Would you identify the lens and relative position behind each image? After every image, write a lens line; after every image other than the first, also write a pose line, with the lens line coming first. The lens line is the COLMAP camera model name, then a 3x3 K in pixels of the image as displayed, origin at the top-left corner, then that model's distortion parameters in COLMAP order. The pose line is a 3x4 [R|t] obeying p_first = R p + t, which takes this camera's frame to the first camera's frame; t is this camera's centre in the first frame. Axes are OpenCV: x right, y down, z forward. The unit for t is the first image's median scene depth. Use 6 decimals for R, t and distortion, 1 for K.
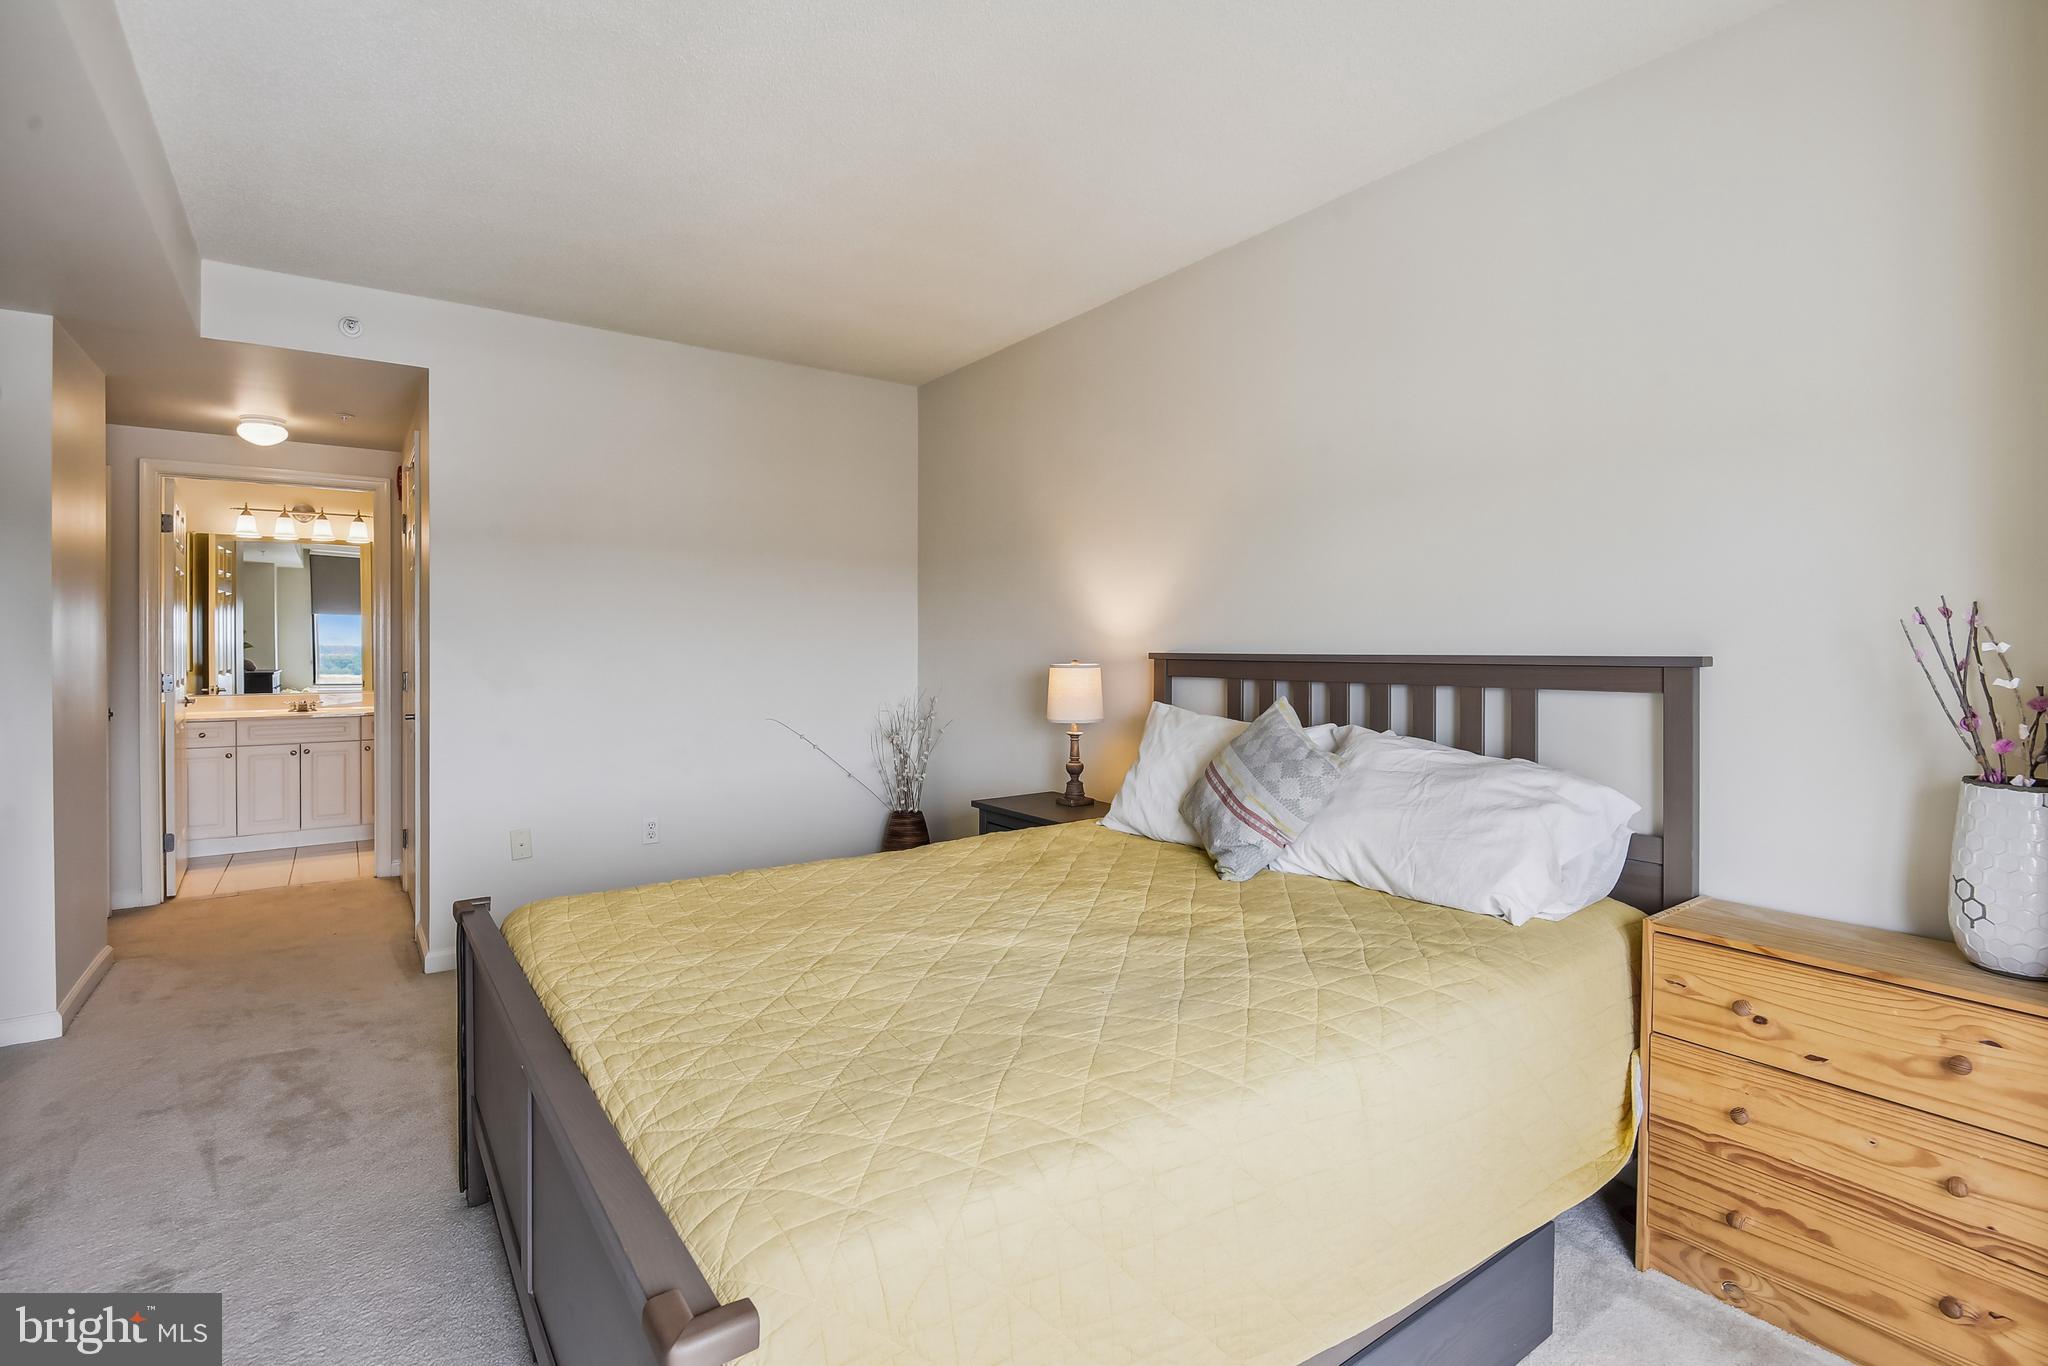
lens RADIAL K [[969.0, 0, 1024.4], [0, 969.0, 652.5], [0, 0, 1]] dist [0.001219, -0.026314]
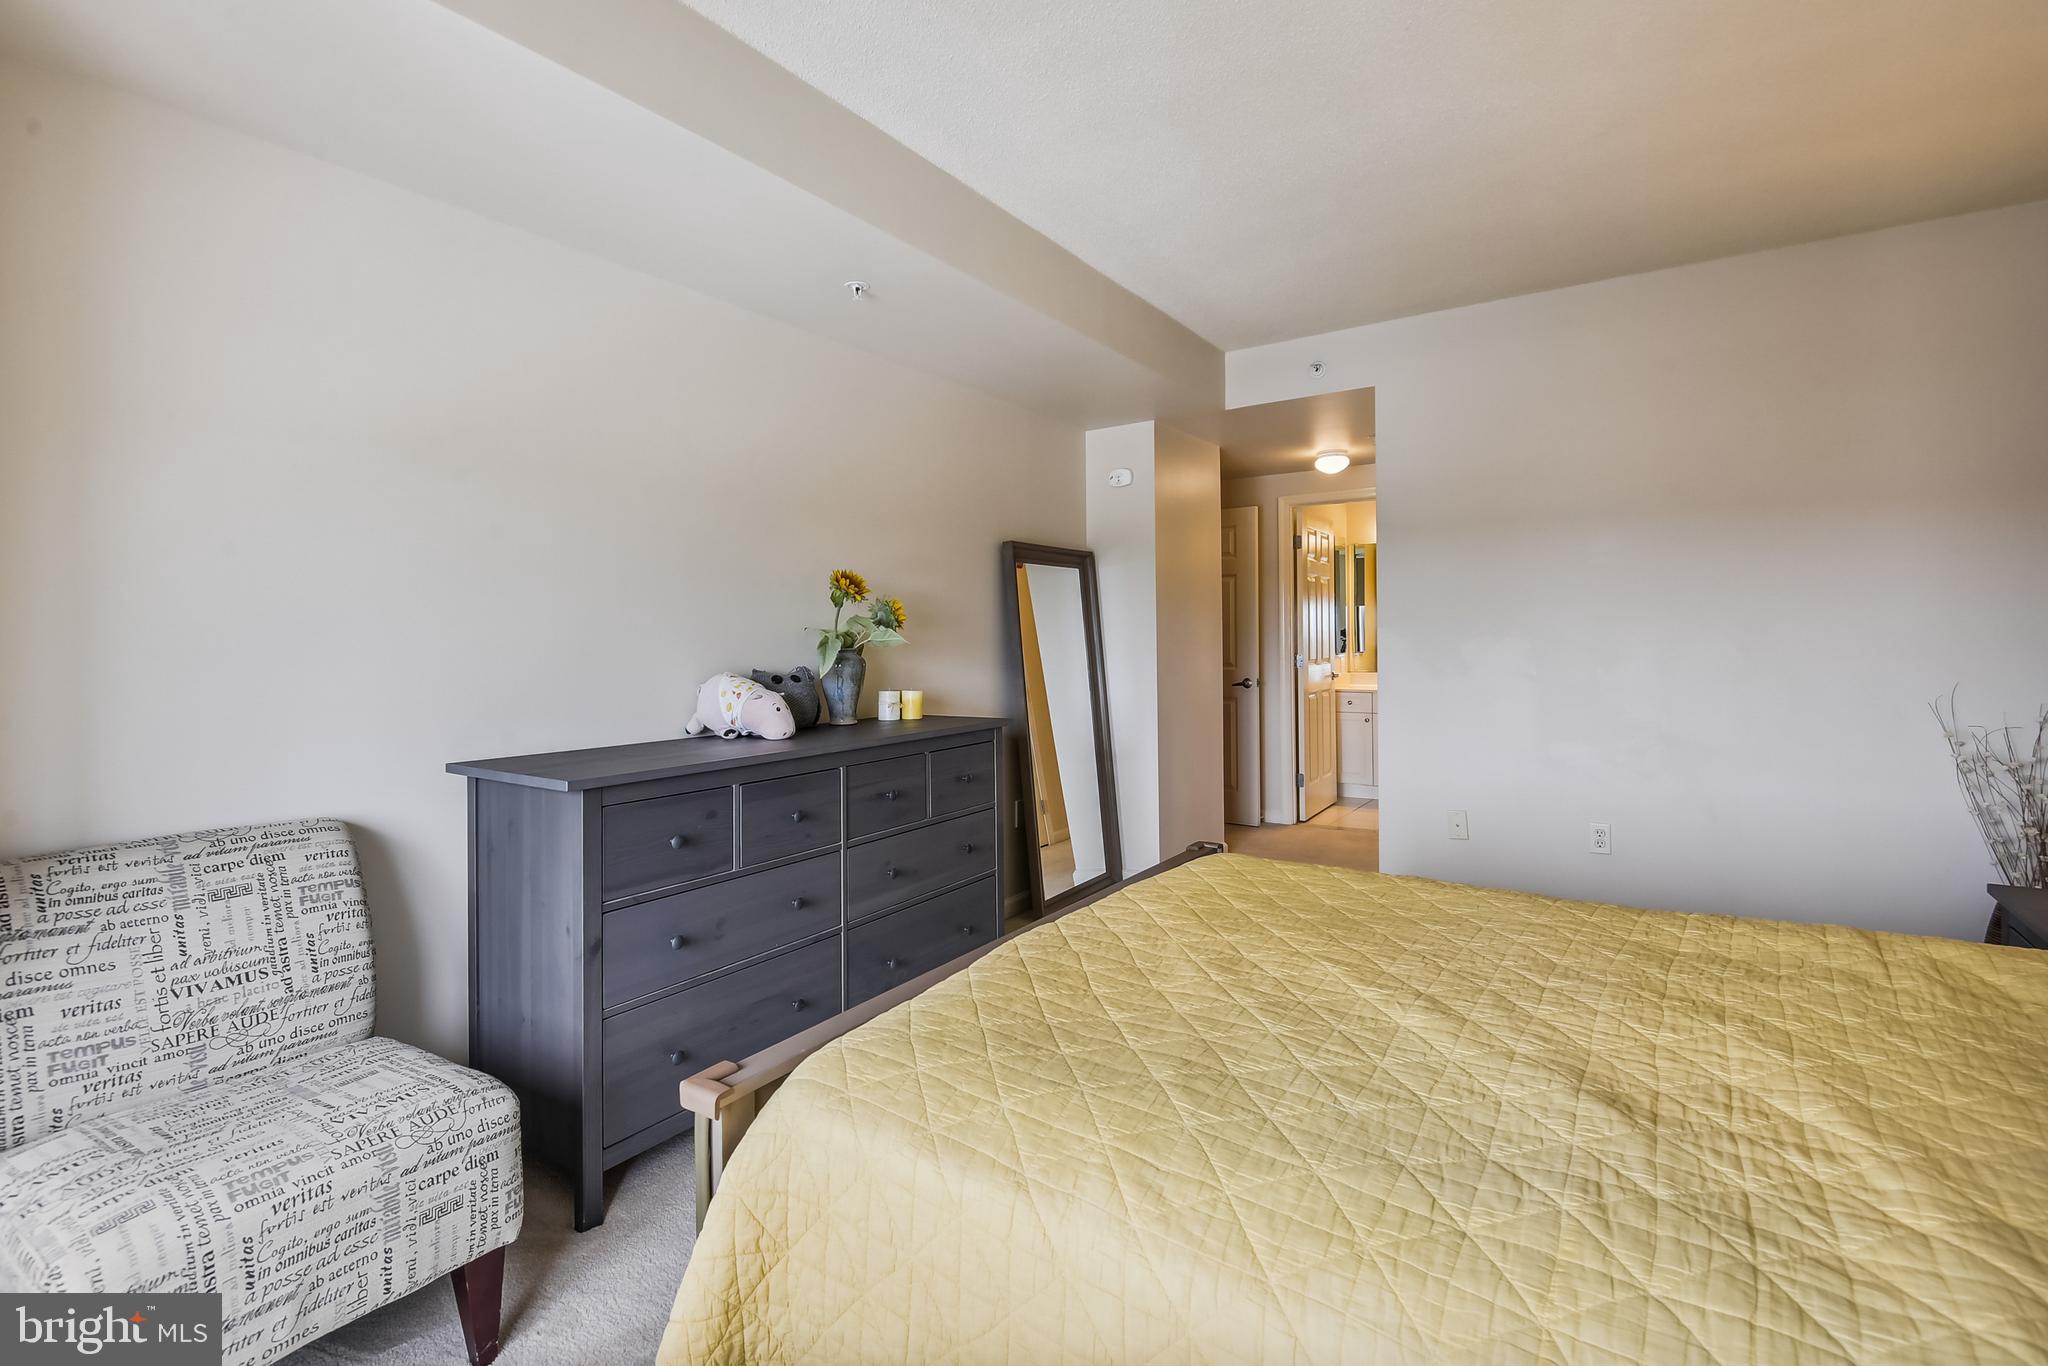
lens RADIAL K [[954.7, 0, 1021.4], [0, 954.7, 647.5], [0, 0, 1]] dist [0.003782, -0.009699]
pose [[0.343171, 0.010106, -0.939218, 0.576312], [0.001175, 0.999937, 0.011188, -0.006771], [0.939272, -0.004943, 0.343138, 0.441179]]
